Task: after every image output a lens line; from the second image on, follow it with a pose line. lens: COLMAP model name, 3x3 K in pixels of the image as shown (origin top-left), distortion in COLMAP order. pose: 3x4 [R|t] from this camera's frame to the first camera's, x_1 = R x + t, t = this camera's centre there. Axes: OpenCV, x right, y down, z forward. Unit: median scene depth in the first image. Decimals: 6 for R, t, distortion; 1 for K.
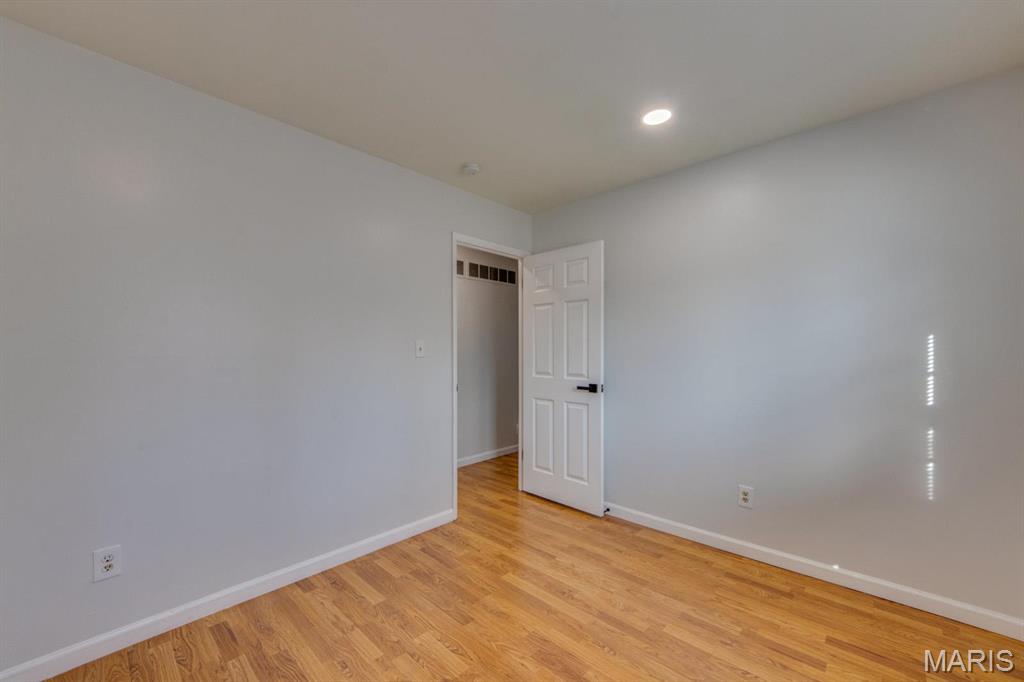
lens RADIAL K [[407.9, 0, 494.4], [0, 407.9, 347.5], [0, 0, 1]] dist [-0.000022, -0.000023]
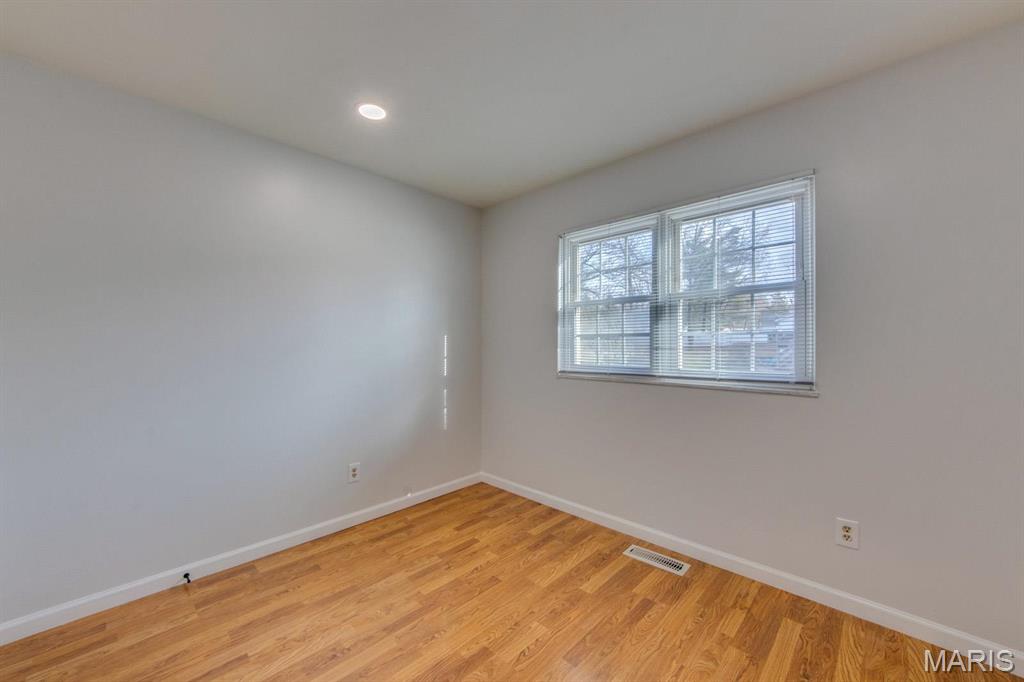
lens RADIAL K [[404.5, 0, 512.0], [0, 404.5, 341.0], [0, 0, 1]] dist [-0.001445, 0.003229]
pose [[-0.015035, 0.007979, 0.999855, -0.593112], [-0.005563, 0.999952, -0.008063, 0.005138], [-0.999871, -0.005683, -0.014990, 0.655911]]
